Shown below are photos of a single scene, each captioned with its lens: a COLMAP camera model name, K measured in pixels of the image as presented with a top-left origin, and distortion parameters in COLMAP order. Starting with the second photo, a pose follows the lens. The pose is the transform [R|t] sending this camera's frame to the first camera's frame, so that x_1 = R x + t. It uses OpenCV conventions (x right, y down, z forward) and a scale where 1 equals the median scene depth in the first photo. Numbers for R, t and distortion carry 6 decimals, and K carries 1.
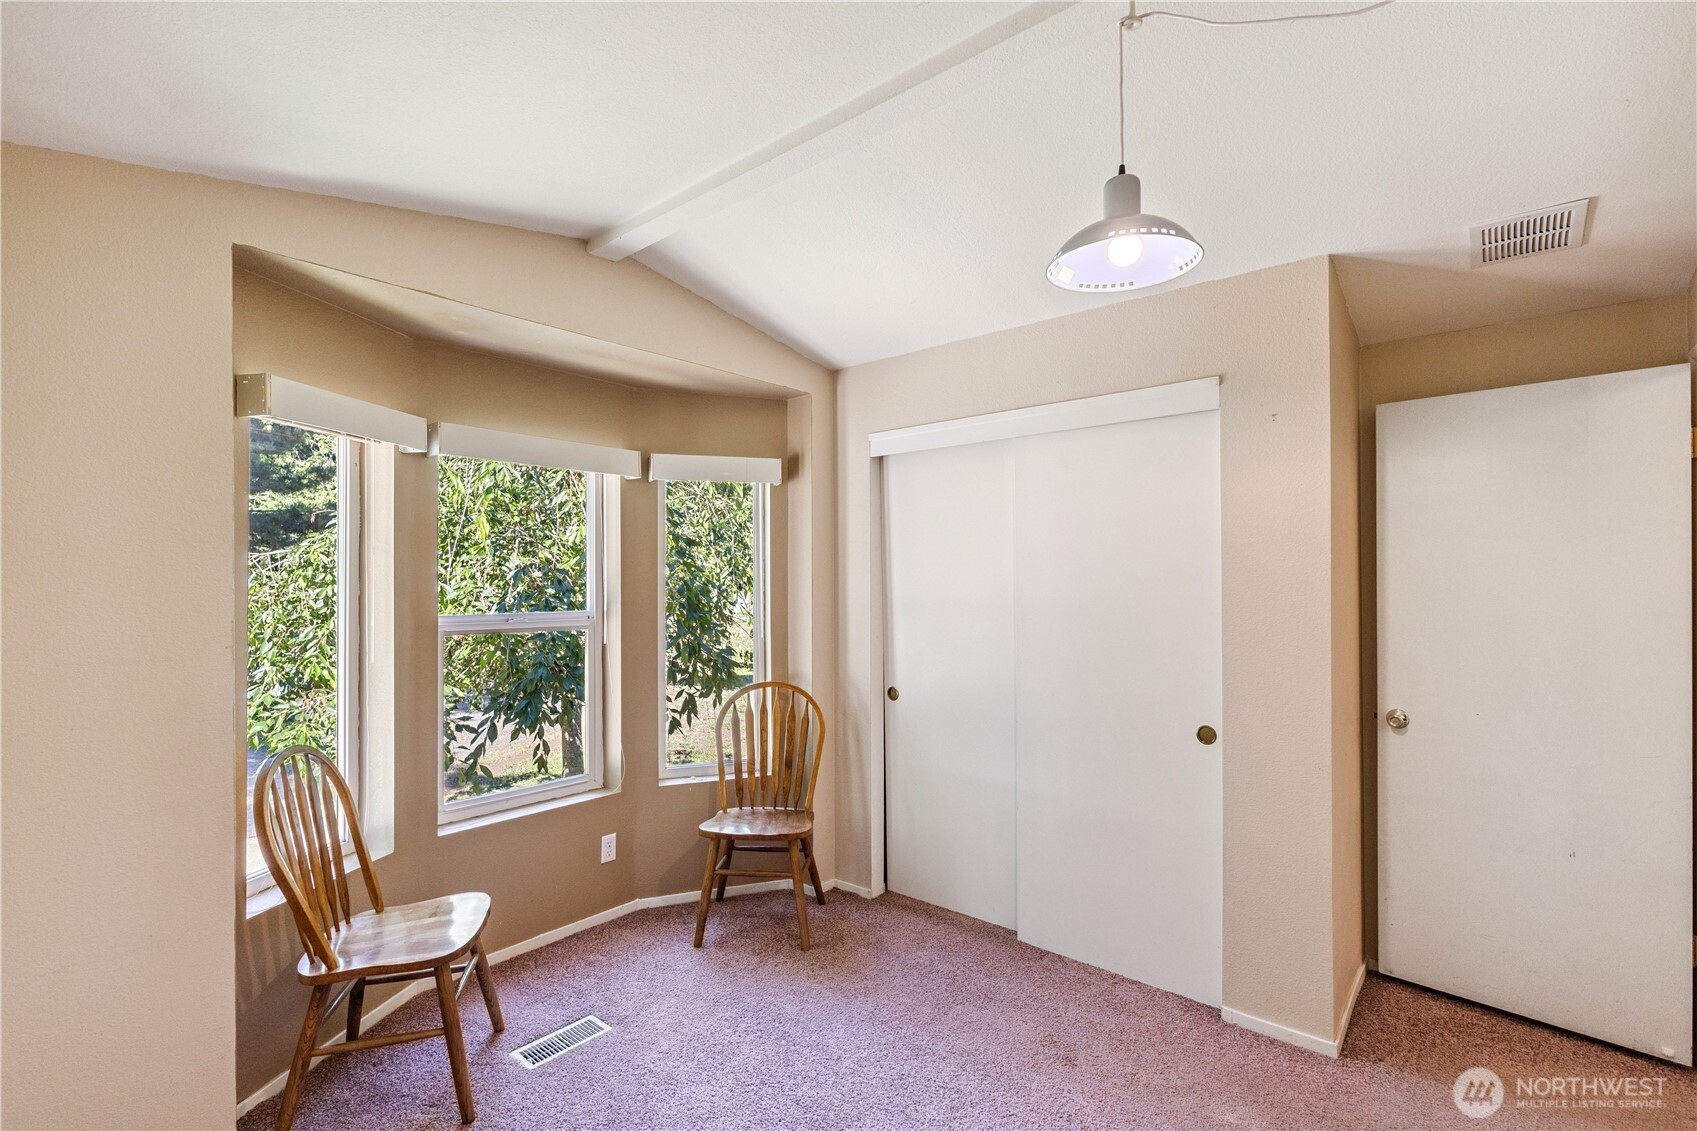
lens RADIAL K [[781.1, 0, 852.3], [0, 781.1, 587.5], [0, 0, 1]] dist [0.001748, -0.000325]
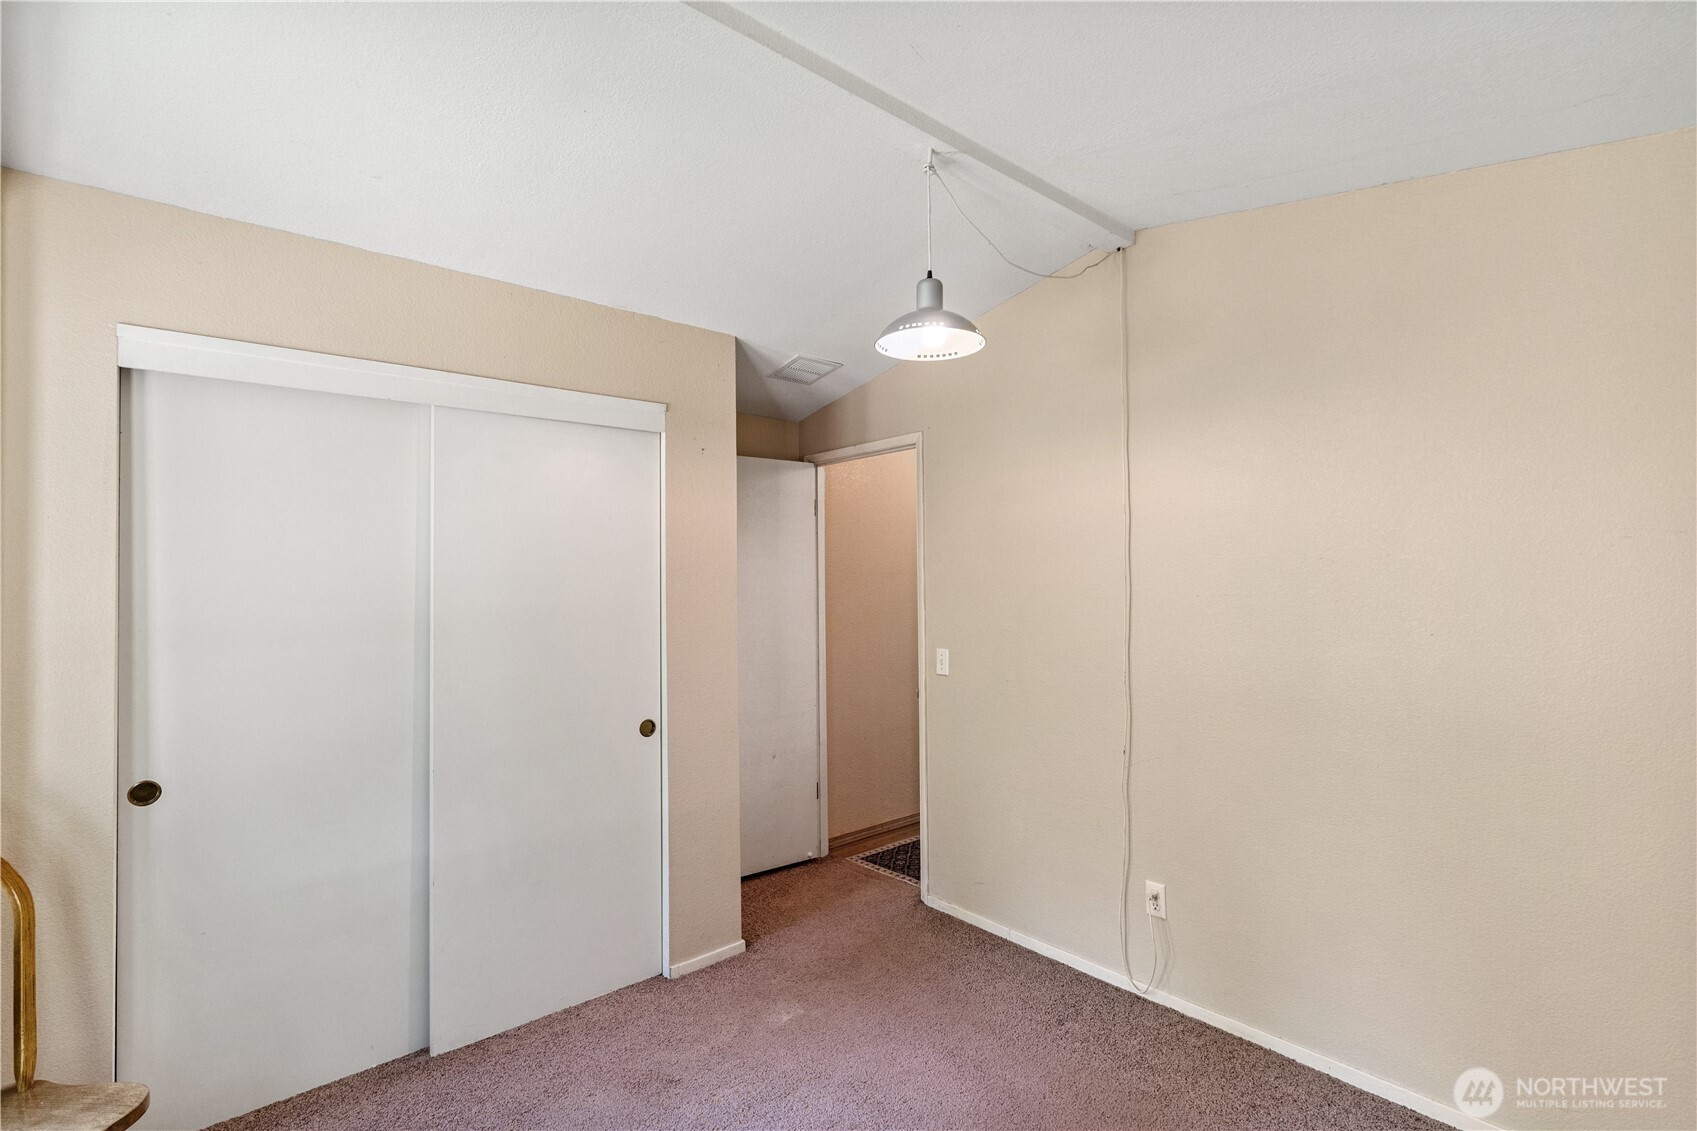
lens RADIAL K [[781.1, 0, 852.3], [0, 781.1, 587.5], [0, 0, 1]] dist [0.001748, -0.000325]
pose [[0.146135, -0.007986, 0.989232, -0.592772], [0.018375, 0.999817, 0.005357, -0.009262], [-0.989094, 0.017394, 0.146255, 0.570828]]
